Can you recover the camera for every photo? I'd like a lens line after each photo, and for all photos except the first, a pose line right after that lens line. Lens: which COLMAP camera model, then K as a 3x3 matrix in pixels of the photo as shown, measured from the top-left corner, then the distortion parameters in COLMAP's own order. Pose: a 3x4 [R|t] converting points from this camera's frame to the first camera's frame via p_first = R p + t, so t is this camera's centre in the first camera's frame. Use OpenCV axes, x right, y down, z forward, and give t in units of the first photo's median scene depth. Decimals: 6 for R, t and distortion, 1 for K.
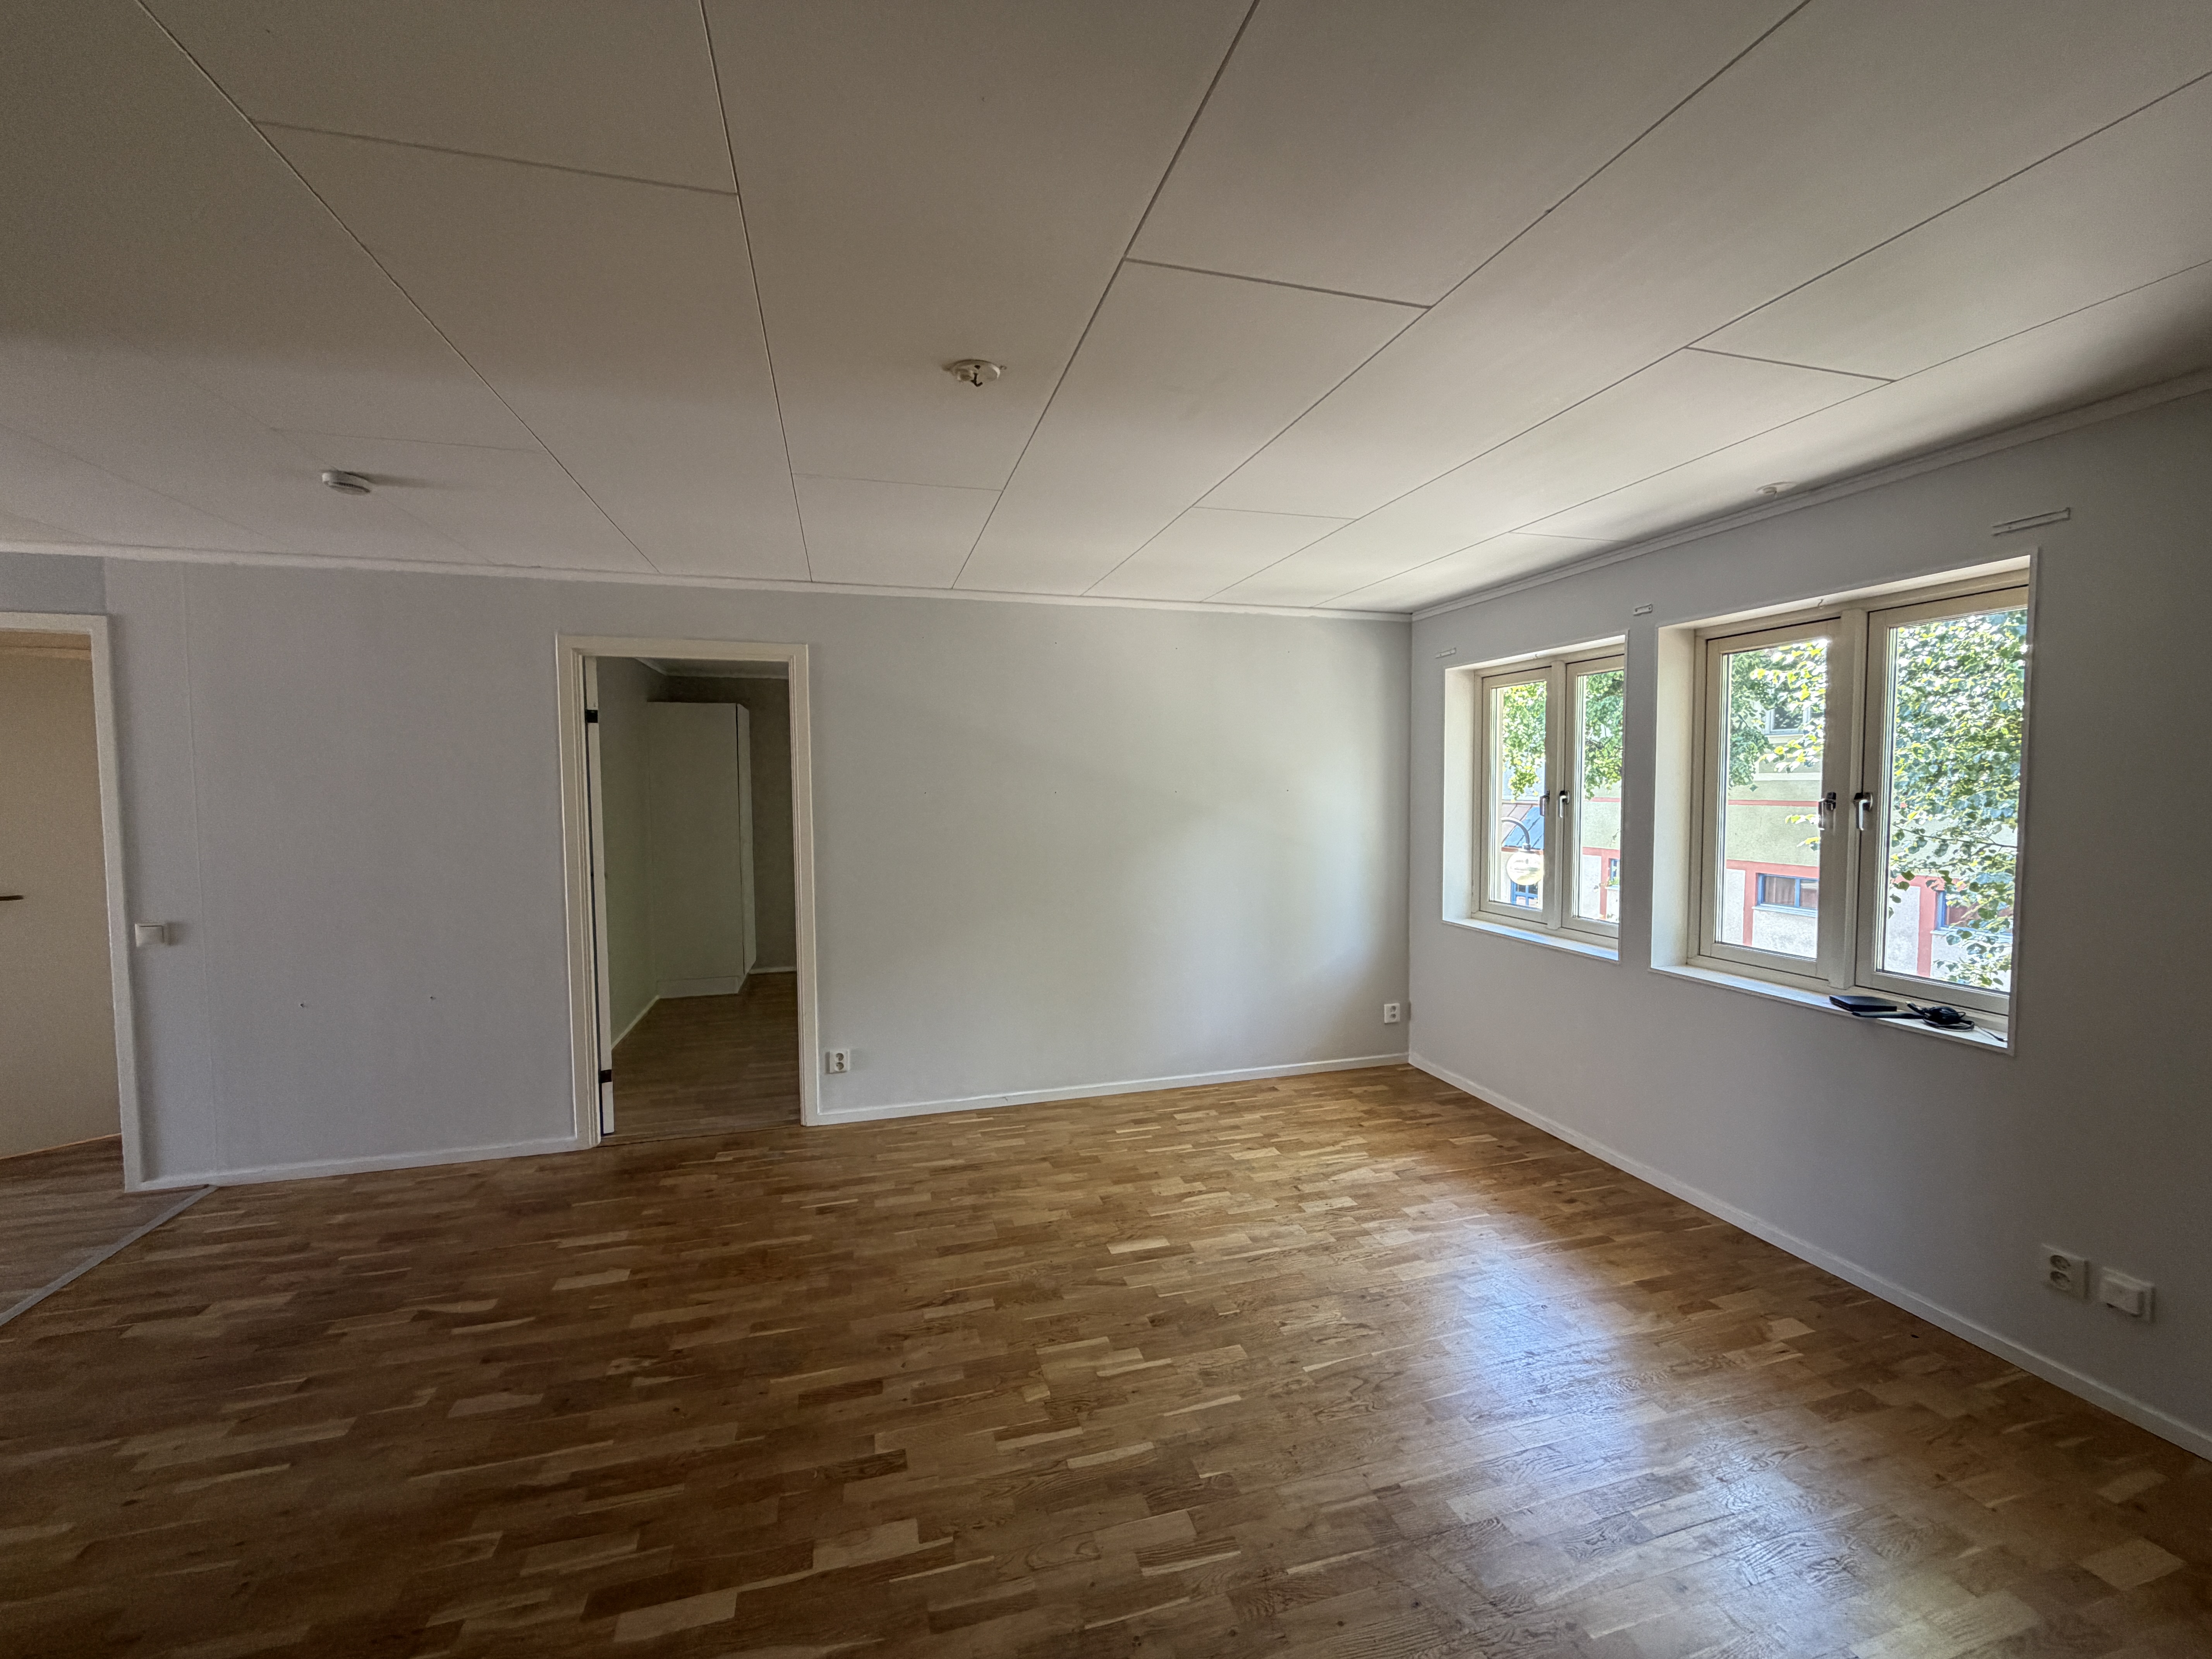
lens RADIAL K [[878.3, 0, 1099.3], [0, 878.3, 830.4], [0, 0, 1]] dist [0.000952, 0.000085]
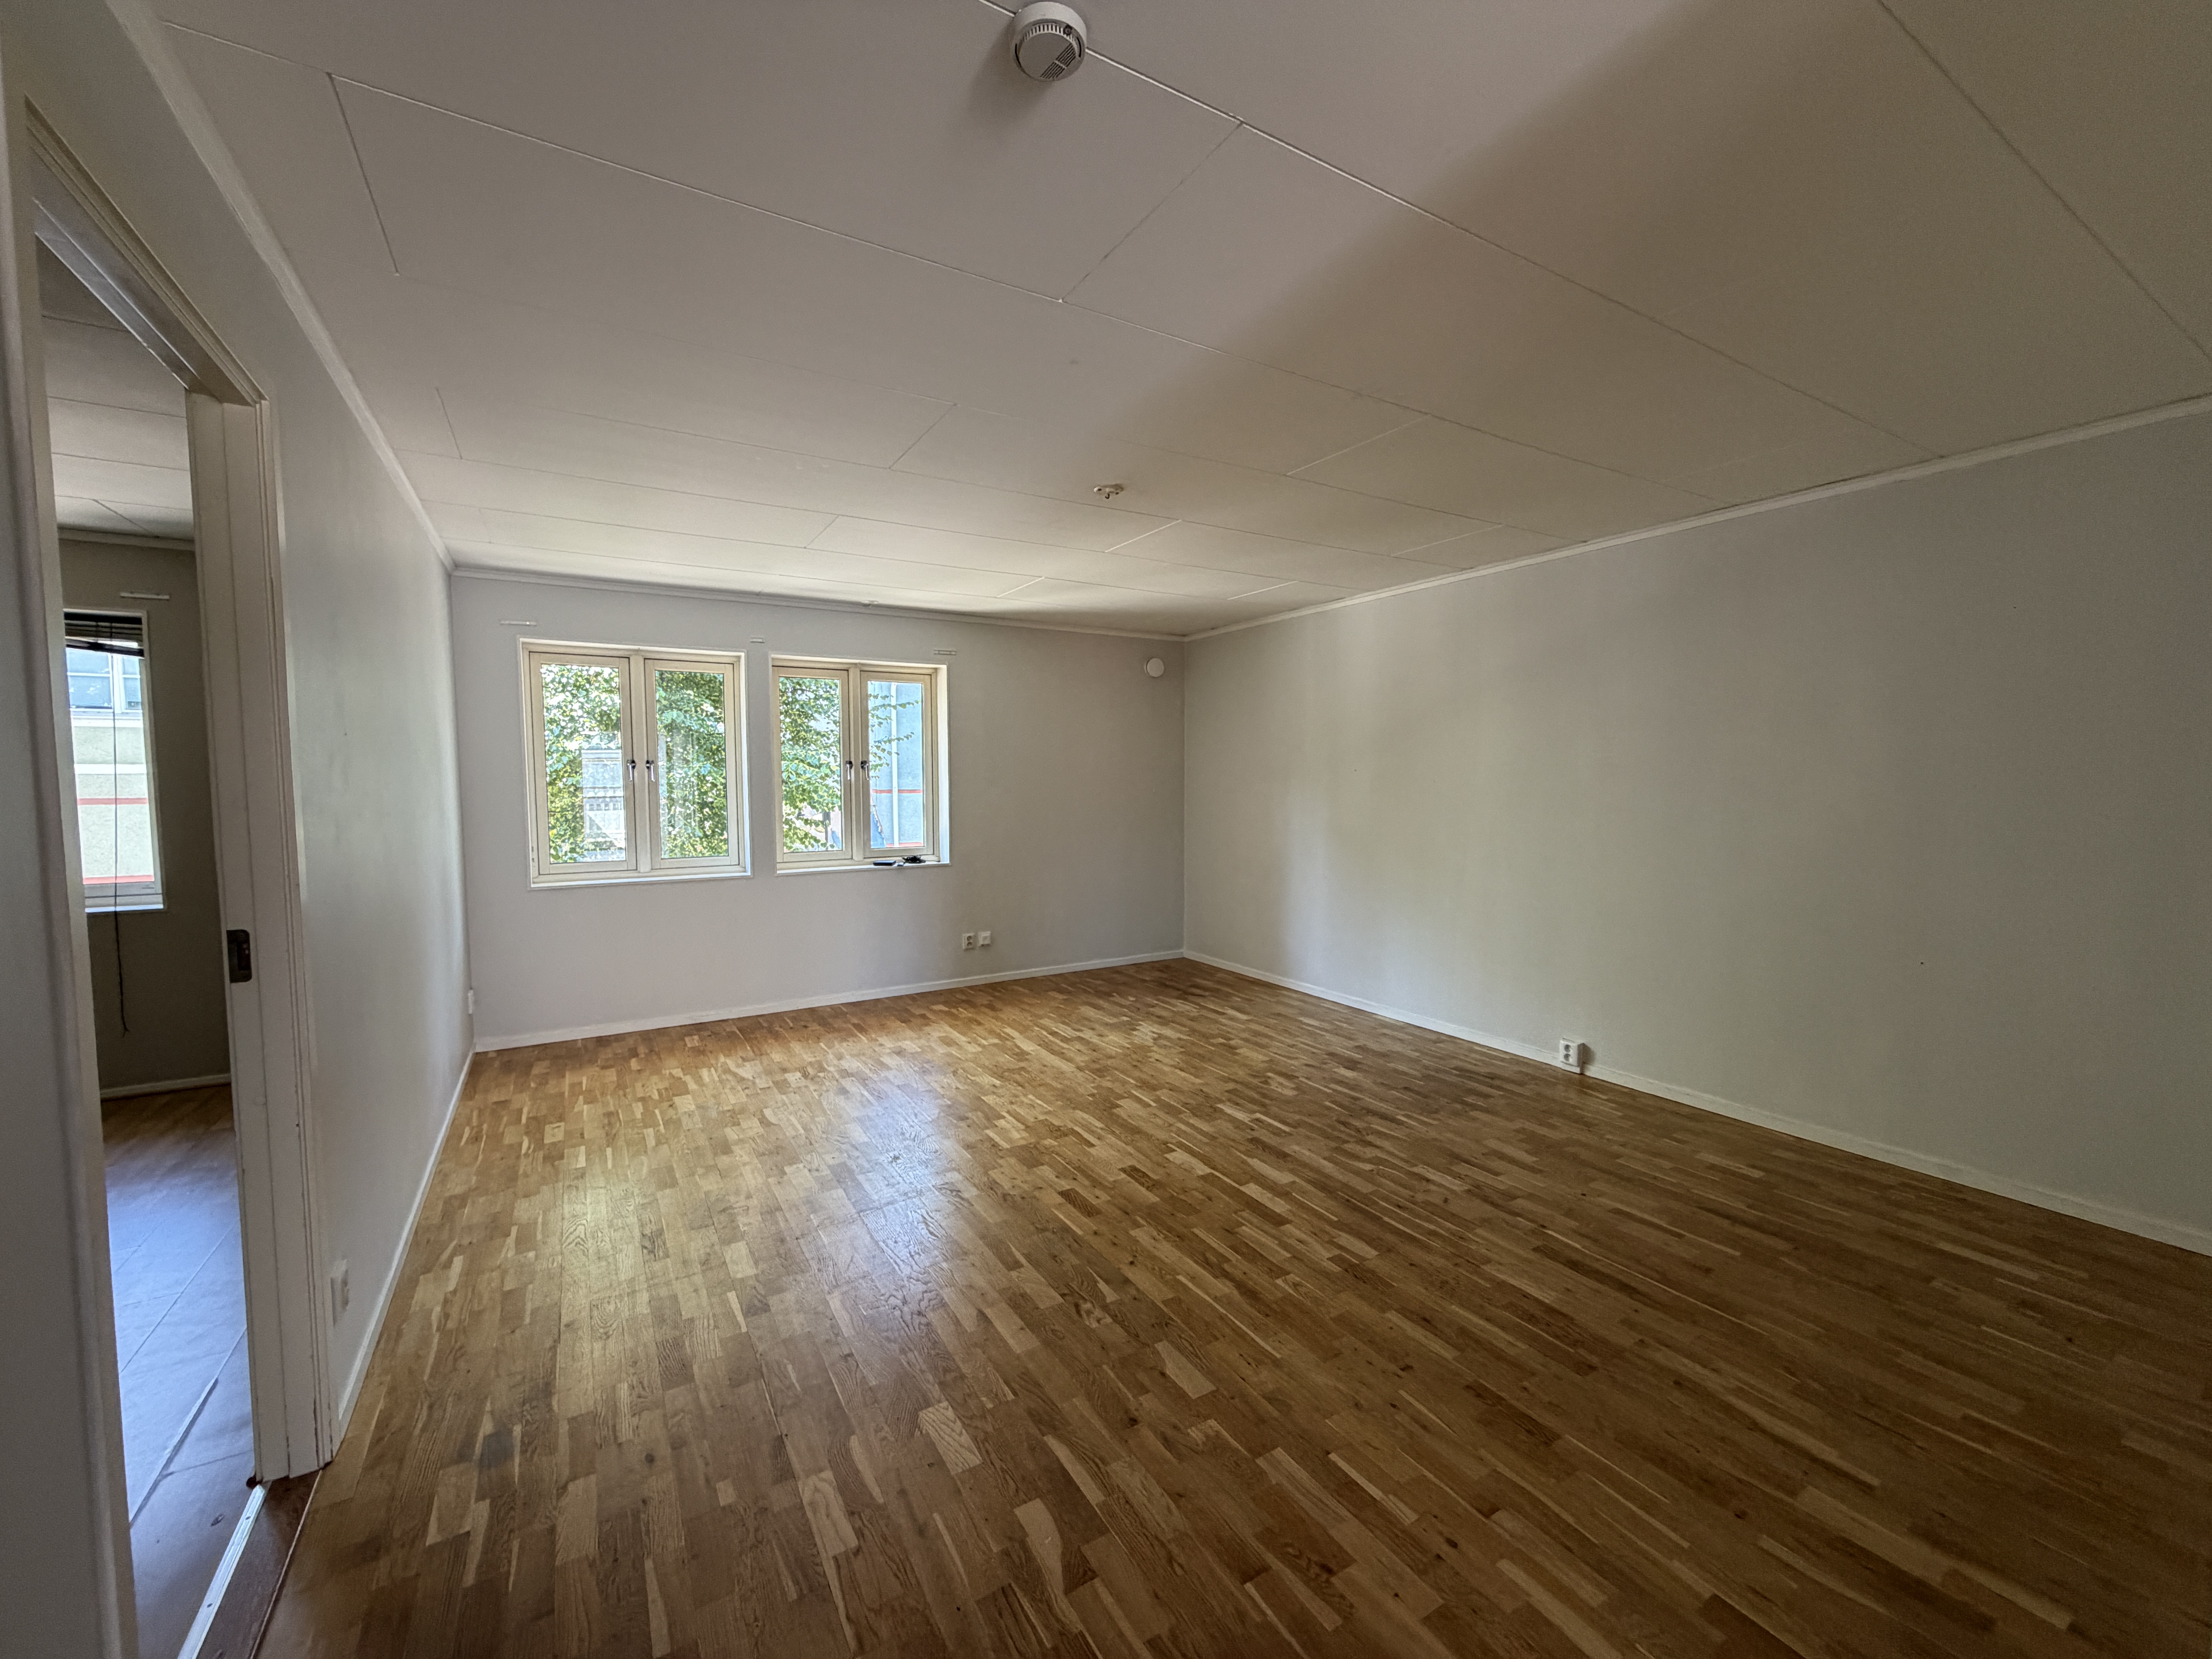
lens RADIAL K [[878.3, 0, 1099.3], [0, 878.3, 830.4], [0, 0, 1]] dist [0.000952, 0.000085]
pose [[-0.259870, -0.051337, 0.964278, -1.157701], [0.057842, 0.995965, 0.068613, 0.008856], [-0.963910, 0.073606, -0.255852, 0.965510]]
